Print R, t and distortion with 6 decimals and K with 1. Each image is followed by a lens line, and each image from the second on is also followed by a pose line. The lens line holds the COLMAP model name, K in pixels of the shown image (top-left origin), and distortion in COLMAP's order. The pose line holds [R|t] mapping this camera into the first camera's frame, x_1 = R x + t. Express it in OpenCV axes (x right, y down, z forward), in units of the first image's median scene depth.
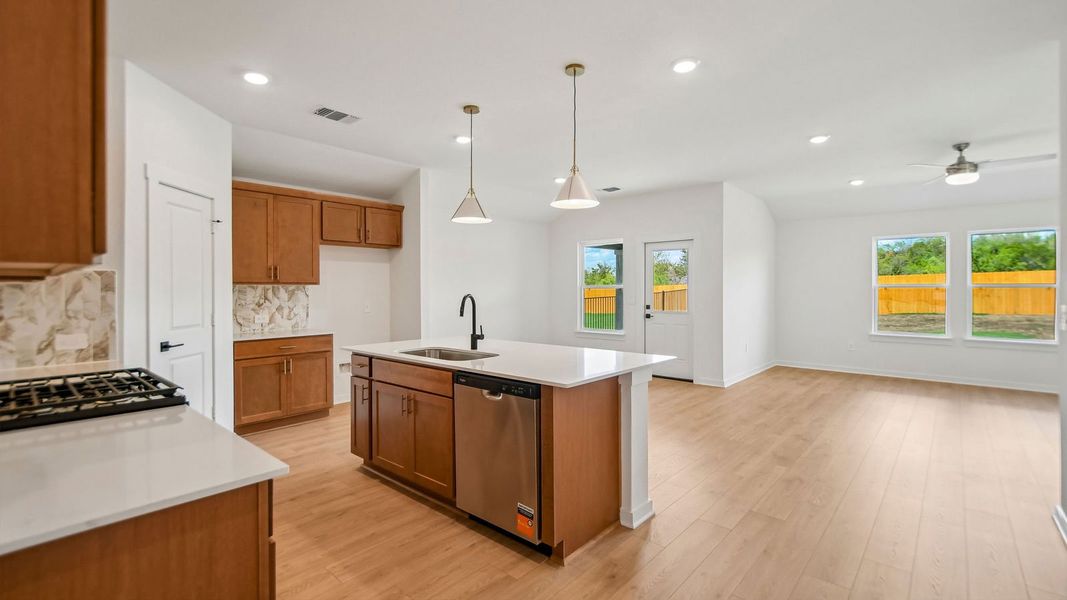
lens RADIAL K [[469.2, 0, 537.6], [0, 469.2, 293.4], [0, 0, 1]] dist [-0.002951, 0.000035]
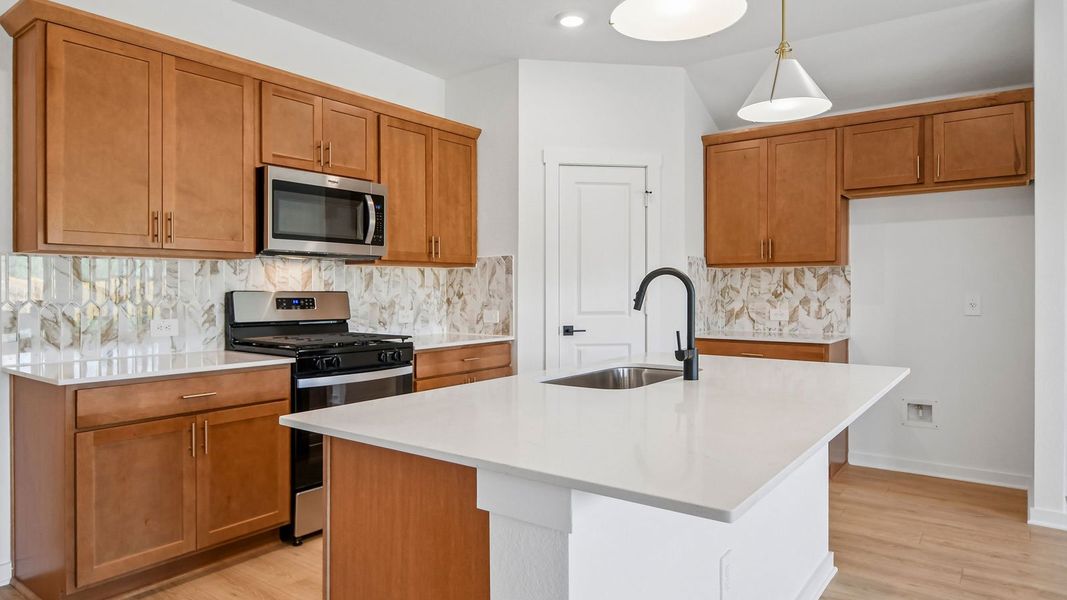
lens RADIAL K [[651.4, 0, 529.0], [0, 651.4, 291.3], [0, 0, 1]] dist [-0.002014, -0.001854]
pose [[0.069731, 0.004023, -0.997558, 0.384740], [-0.008115, 0.999961, 0.003466, 0.018919], [0.997533, 0.007854, 0.069761, 0.566758]]
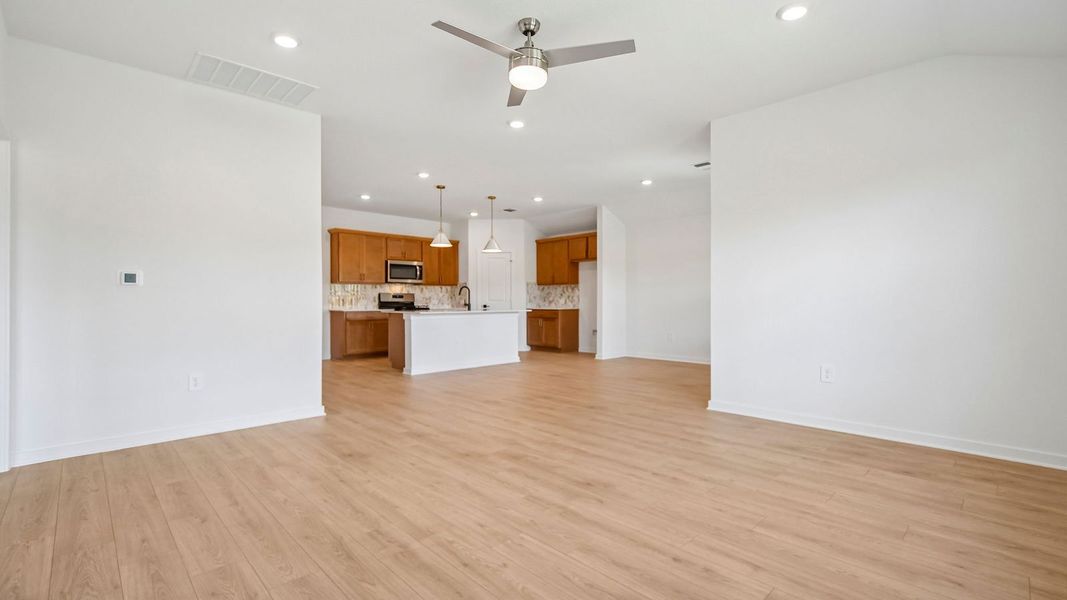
lens RADIAL K [[469.2, 0, 536.2], [0, 469.2, 301.6], [0, 0, 1]] dist [-0.002951, 0.000035]
pose [[-0.087788, 0.001250, -0.996138, 1.510586], [-0.005179, 0.999985, 0.001711, 0.052971], [0.996126, 0.005309, -0.087781, 1.098903]]
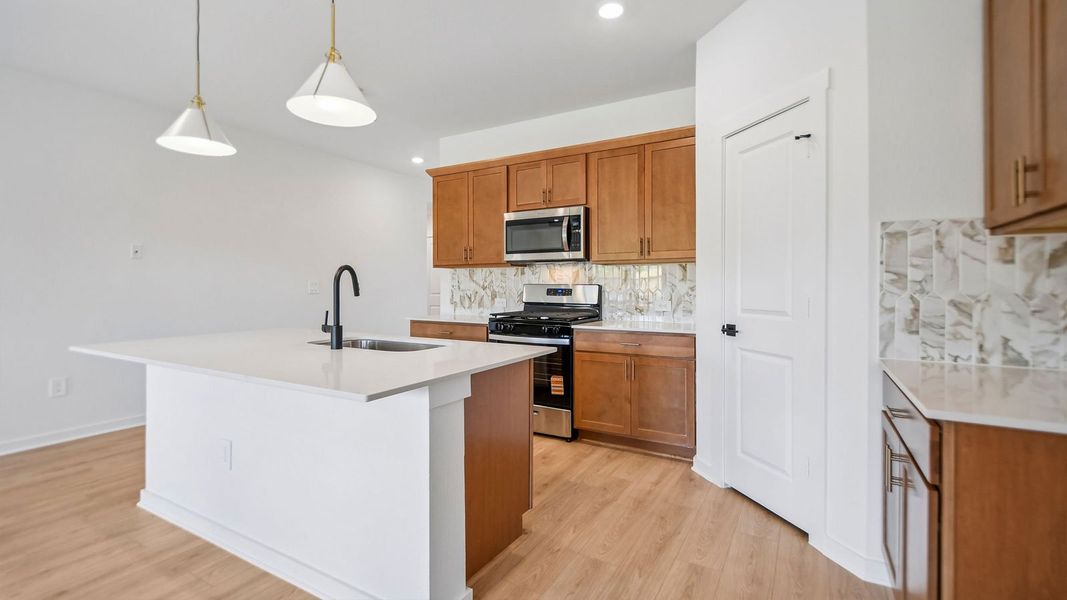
lens RADIAL K [[469.2, 0, 528.4], [0, 469.2, 286.1], [0, 0, 1]] dist [-0.002951, 0.000035]
pose [[-0.983077, -0.000693, -0.183193, -0.198787], [-0.002126, 0.999969, 0.007625, 0.020463], [0.183182, 0.007885, -0.983047, 1.206102]]
